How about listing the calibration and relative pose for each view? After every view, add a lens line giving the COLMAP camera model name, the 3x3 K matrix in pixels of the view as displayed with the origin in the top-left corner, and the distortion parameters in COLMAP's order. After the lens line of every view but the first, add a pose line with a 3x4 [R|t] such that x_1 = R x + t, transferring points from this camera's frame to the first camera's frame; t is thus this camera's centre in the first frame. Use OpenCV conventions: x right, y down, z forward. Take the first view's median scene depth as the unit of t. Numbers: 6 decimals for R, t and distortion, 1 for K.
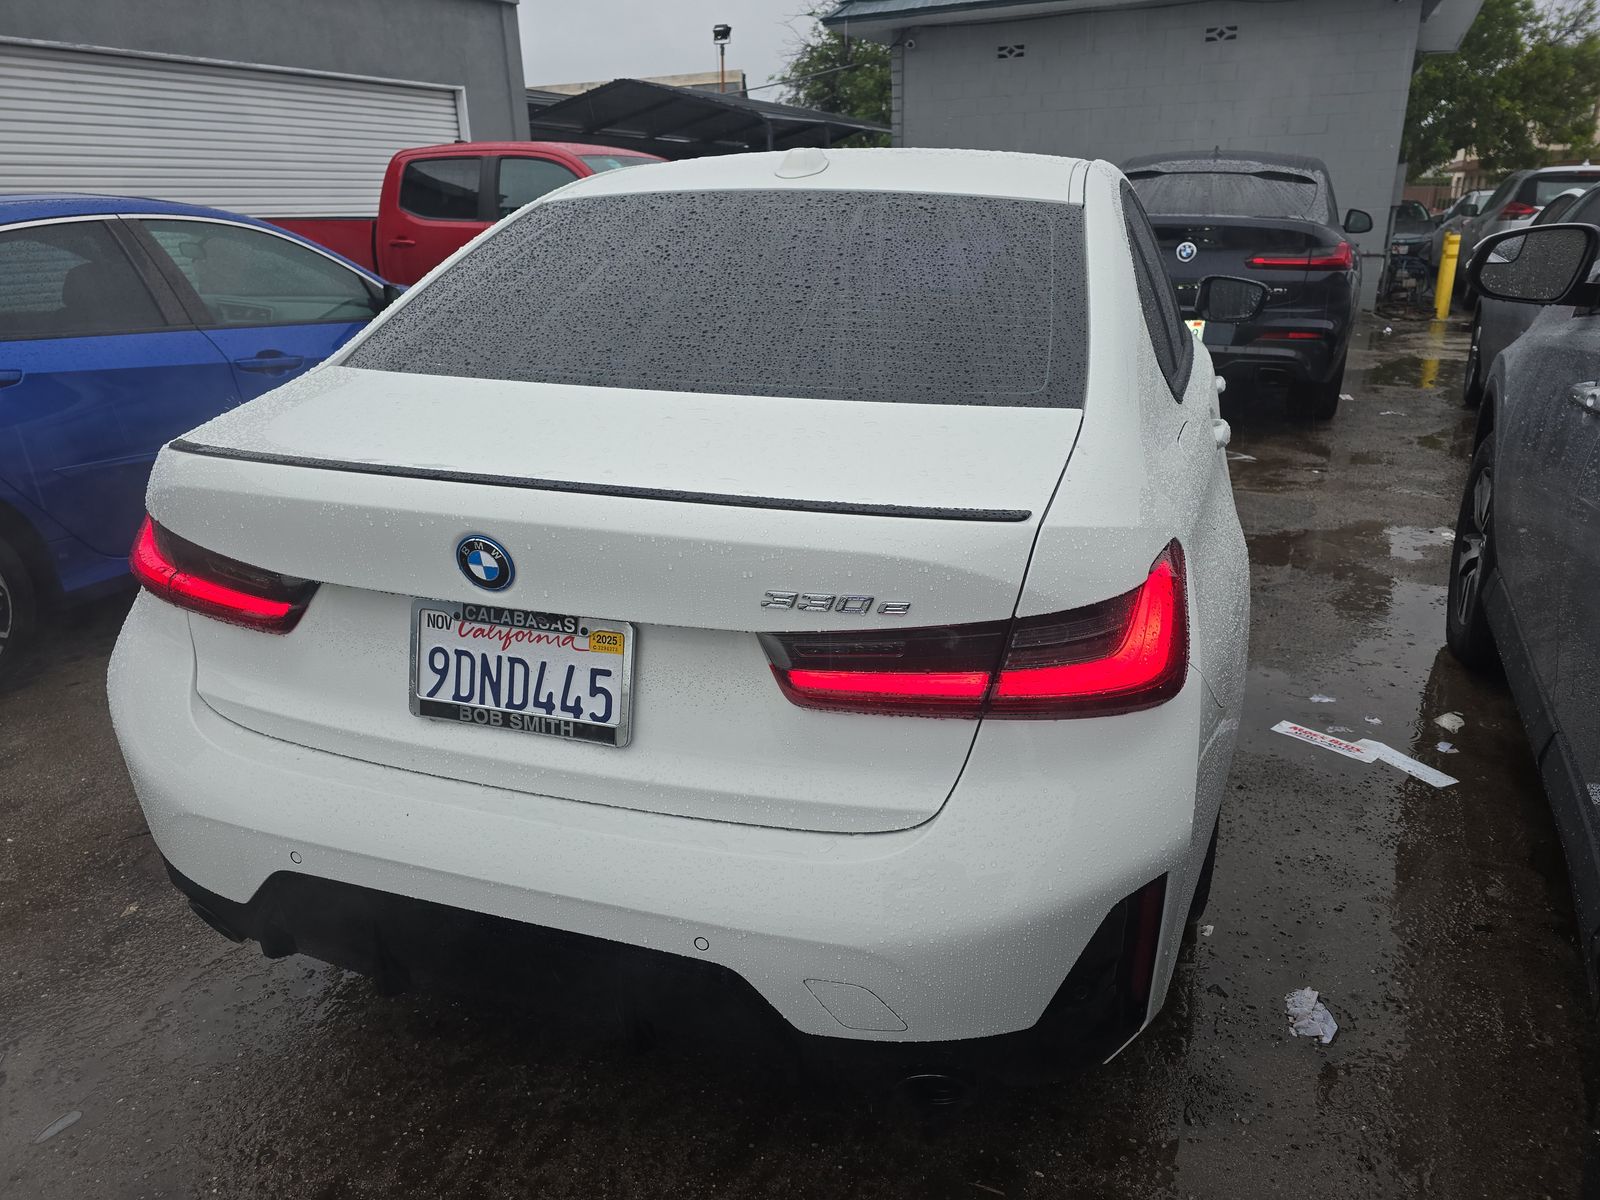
lens RADIAL K [[1087.5, 0, 786.0], [0, 1087.5, 604.2], [0, 0, 1]] dist [0.036009, -0.023115]
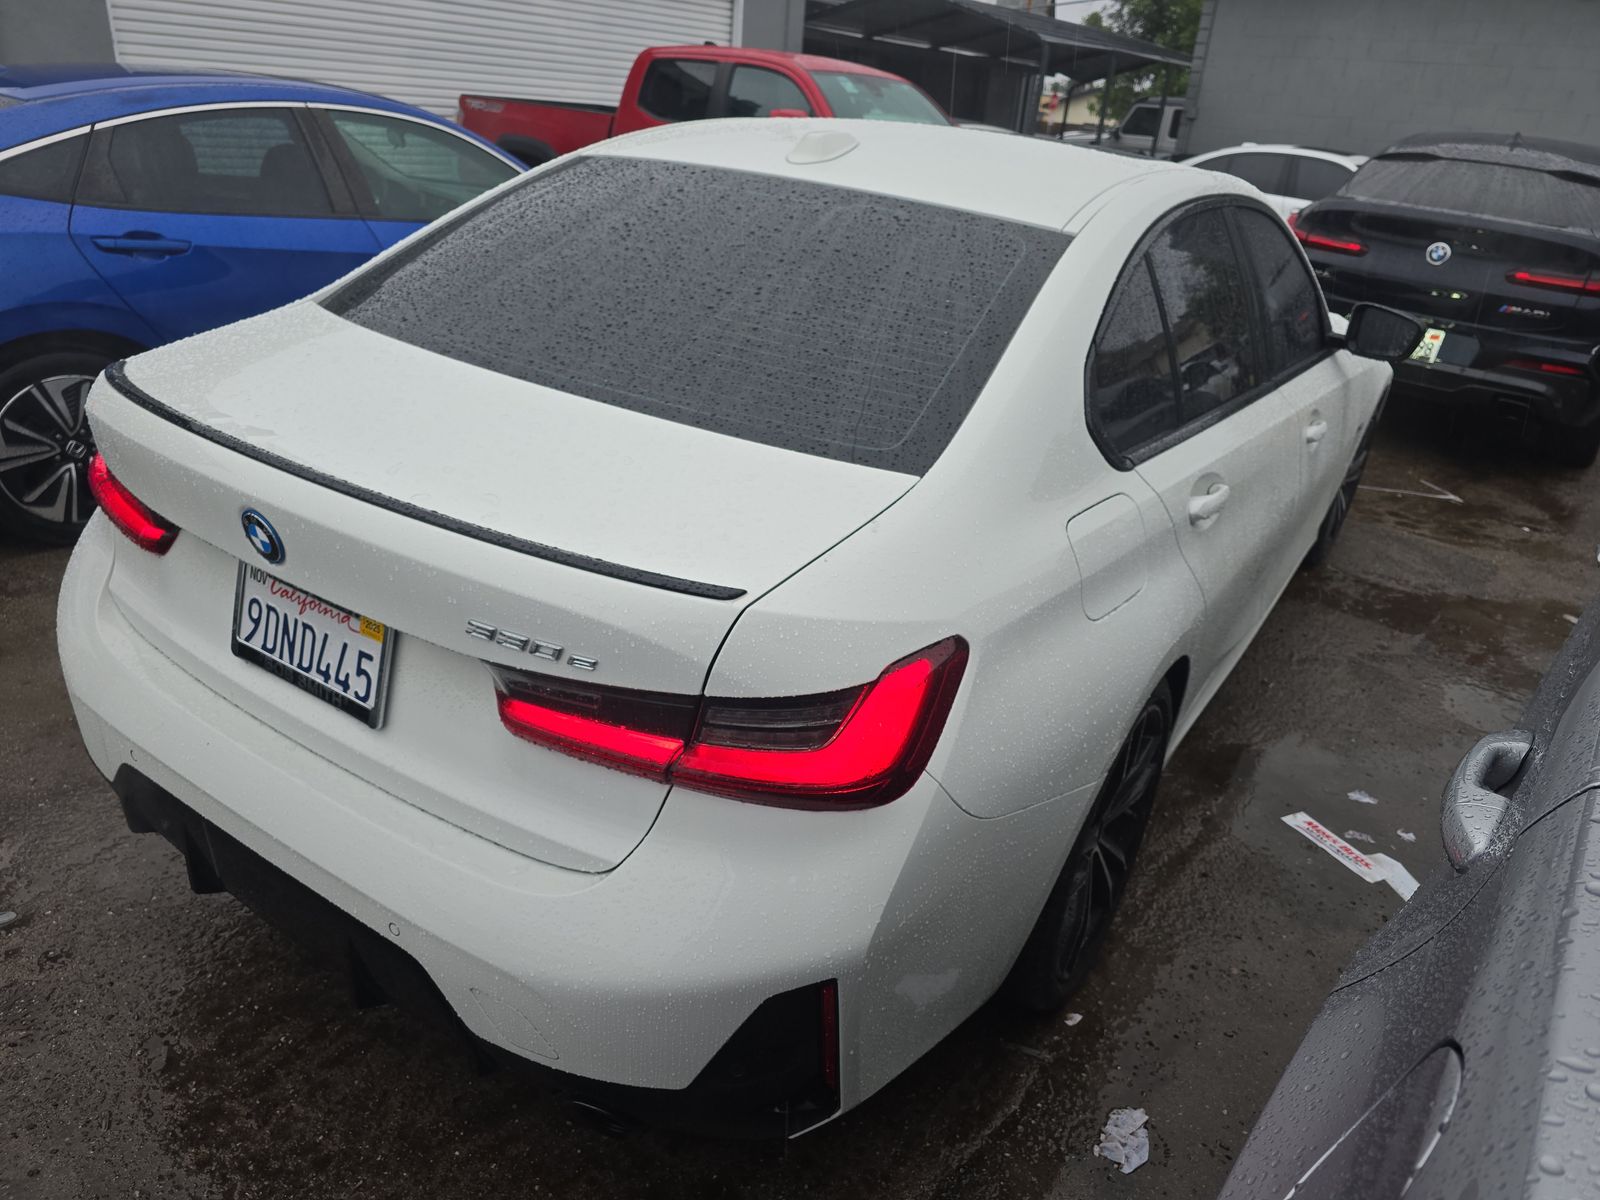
lens RADIAL K [[1087.5, 0, 795.7], [0, 1087.5, 604.4], [0, 0, 1]] dist [0.036009, -0.023115]
pose [[0.960509, 0.194818, -0.198665, 0.408979], [-0.179052, 0.979278, 0.094633, -0.152922], [0.212984, -0.055325, 0.975488, 0.062233]]
